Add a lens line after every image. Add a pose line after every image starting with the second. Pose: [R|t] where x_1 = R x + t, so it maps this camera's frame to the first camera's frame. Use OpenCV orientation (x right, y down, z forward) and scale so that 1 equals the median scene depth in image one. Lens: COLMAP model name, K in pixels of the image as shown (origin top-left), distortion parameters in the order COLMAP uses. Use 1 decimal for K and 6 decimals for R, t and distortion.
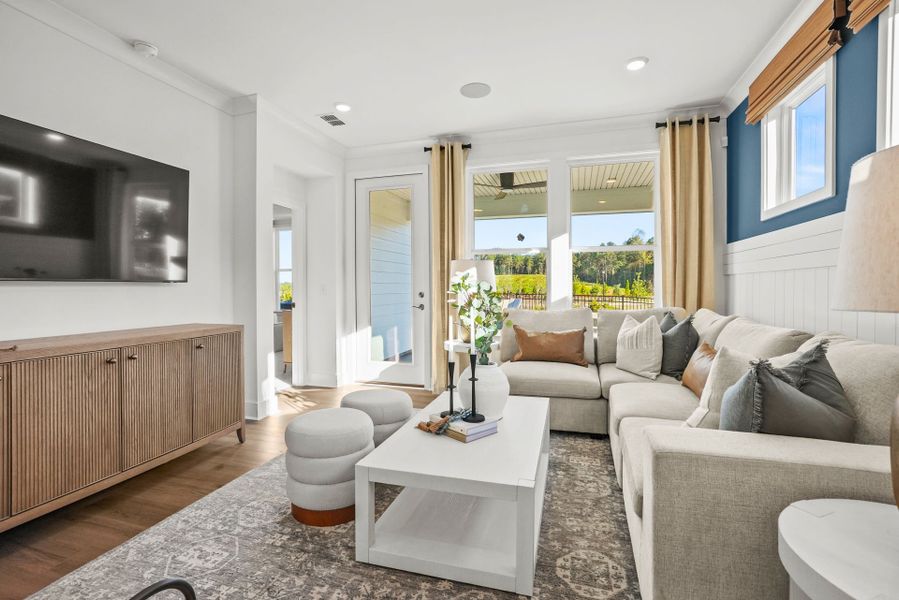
lens RADIAL K [[415.8, 0, 447.9], [0, 415.8, 289.1], [0, 0, 1]] dist [-0.032214, 0.017692]
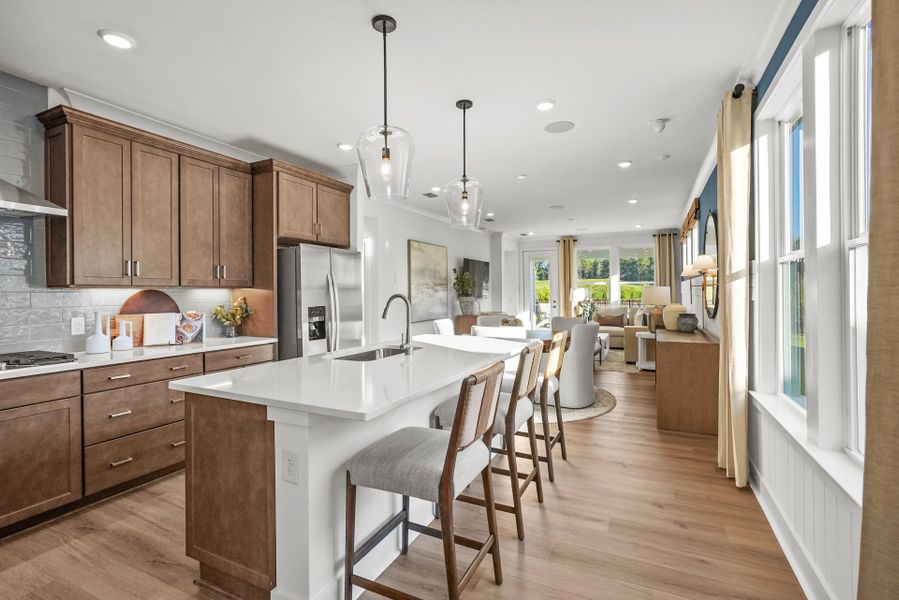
lens RADIAL K [[415.8, 0, 452.4], [0, 415.8, 293.6], [0, 0, 1]] dist [-0.032214, 0.017692]
pose [[0.989191, -0.007341, -0.146446, -0.382252], [0.007024, 0.999972, -0.002679, -0.038356], [0.146462, 0.001621, 0.989215, -1.850775]]
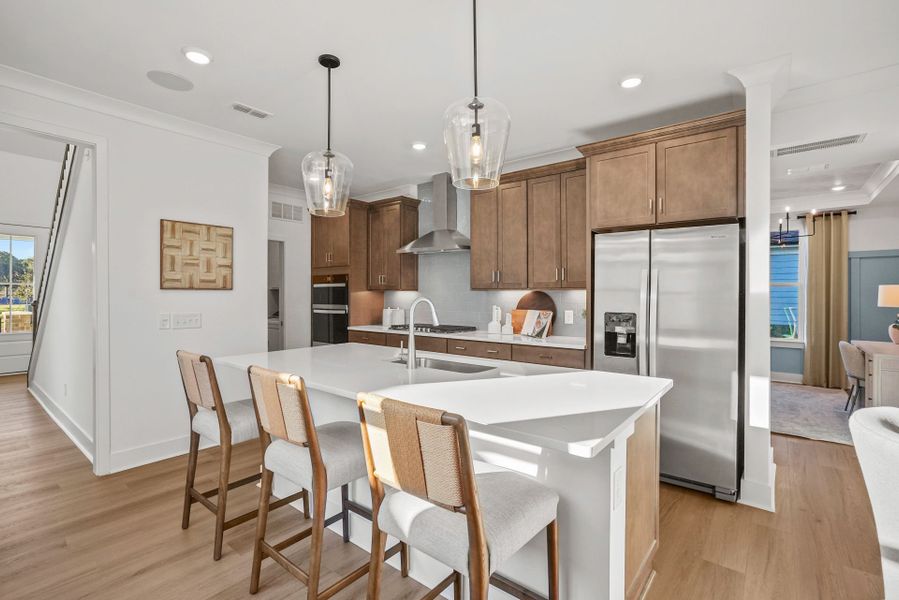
lens RADIAL K [[415.8, 0, 440.9], [0, 415.8, 293.4], [0, 0, 1]] dist [-0.032214, 0.017692]
pose [[-0.371203, -0.002242, -0.928549, 0.014798], [-0.007039, 0.999975, 0.000400, -0.045789], [0.928525, 0.006684, -0.371209, -0.835243]]
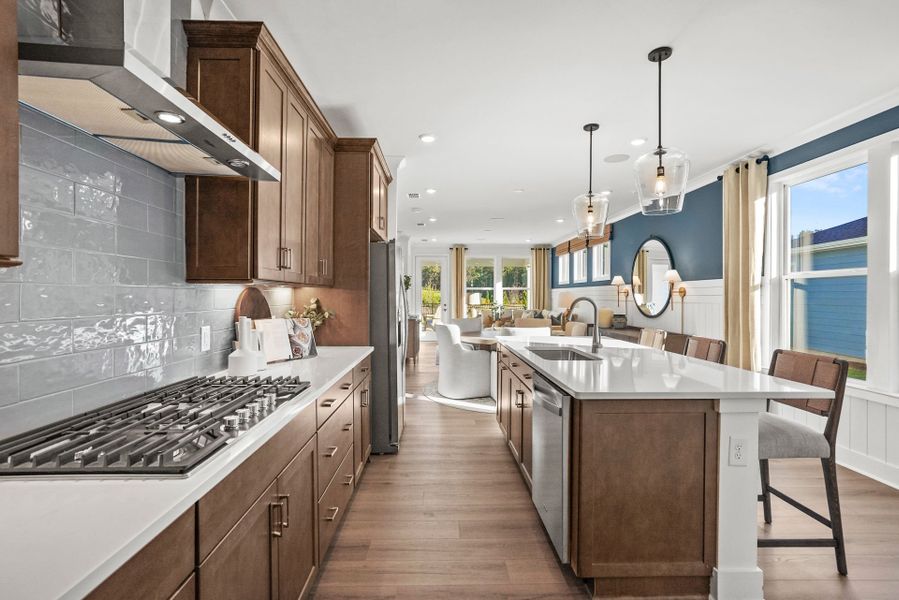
lens RADIAL K [[415.8, 0, 447.8], [0, 415.8, 294.2], [0, 0, 1]] dist [-0.032214, 0.017692]
pose [[0.946845, 0.006496, 0.321624, -1.116965], [-0.003879, 0.999954, -0.008776, -0.037912], [-0.321666, 0.007062, 0.946827, -1.793555]]
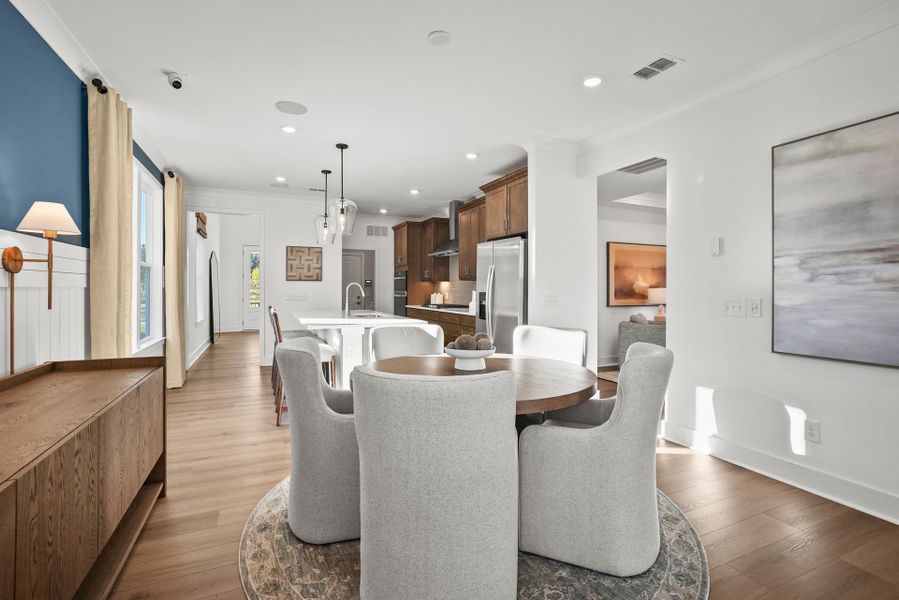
lens RADIAL K [[415.8, 0, 445.0], [0, 415.8, 292.1], [0, 0, 1]] dist [-0.032214, 0.017692]
pose [[-0.751245, 0.005483, -0.660001, 0.099398], [-0.005931, 0.999869, 0.015057, -0.030133], [0.659997, 0.015226, -0.751114, 0.148327]]
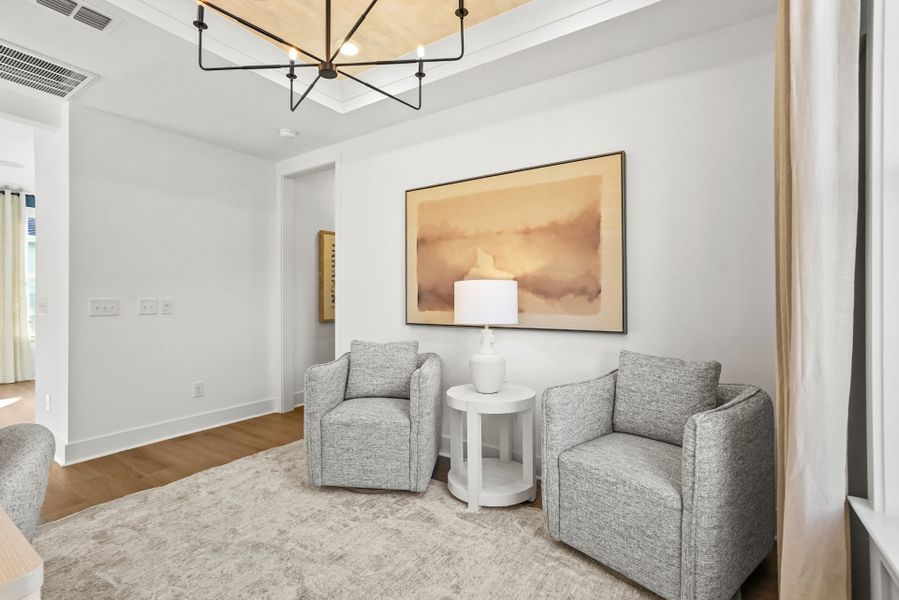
lens RADIAL K [[415.8, 0, 429.1], [0, 415.8, 292.3], [0, 0, 1]] dist [-0.032214, 0.017692]
pose [[-0.955176, 0.009523, 0.295885, -2.016011], [0.010353, 0.999946, 0.001239, -0.011883], [-0.295857, 0.004247, -0.955223, 0.078275]]
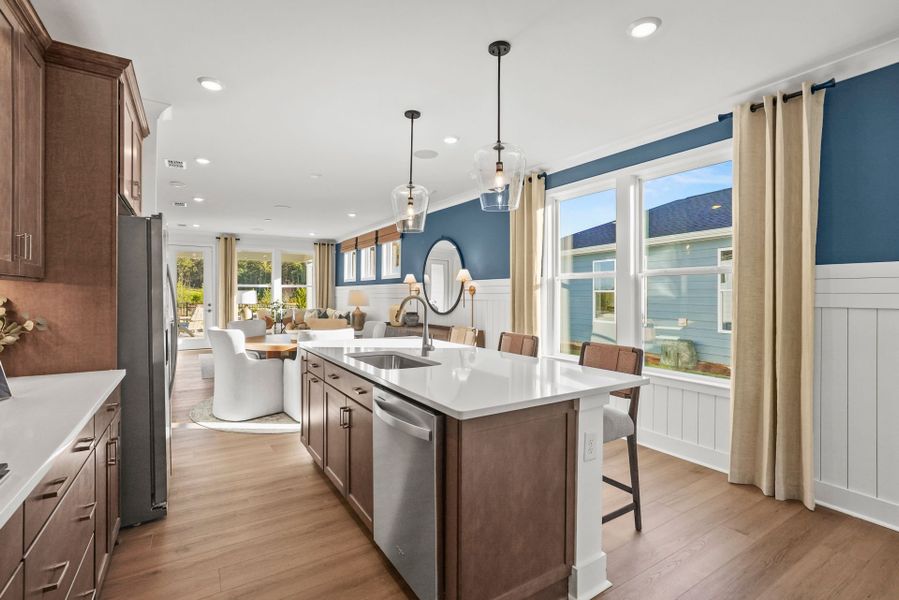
lens RADIAL K [[415.8, 0, 445.4], [0, 415.8, 292.7], [0, 0, 1]] dist [-0.032214, 0.017692]
pose [[0.651699, 0.006801, 0.758447, -1.129594], [-0.000457, 0.999963, -0.008574, -0.038969], [-0.758478, 0.005241, 0.651678, -1.632640]]
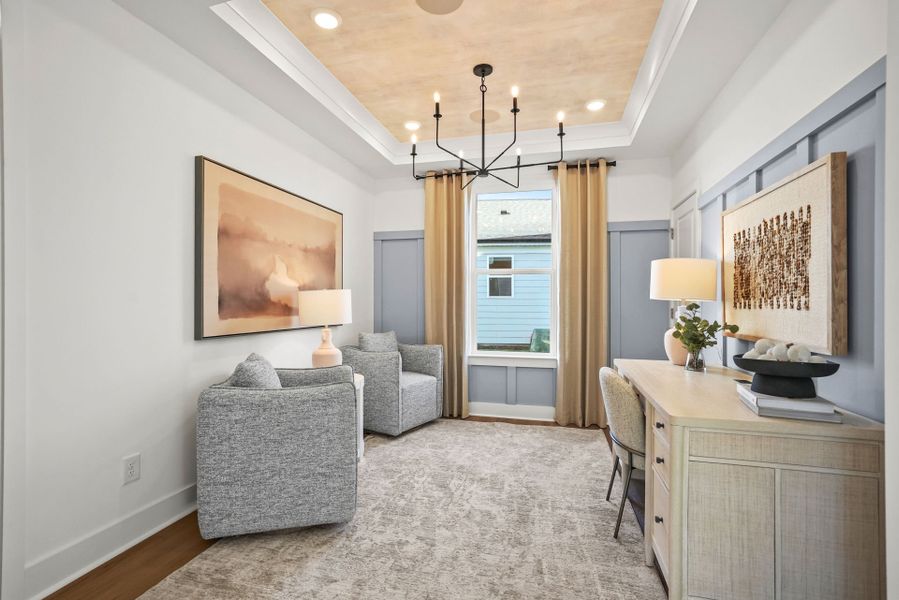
lens RADIAL K [[415.8, 0, 444.2], [0, 415.8, 298.4], [0, 0, 1]] dist [-0.032214, 0.017692]
pose [[0.043790, -0.008931, -0.999001, -1.026868], [-0.007376, 0.999930, -0.009262, -0.003555], [0.999014, 0.007774, 0.043721, -0.414618]]
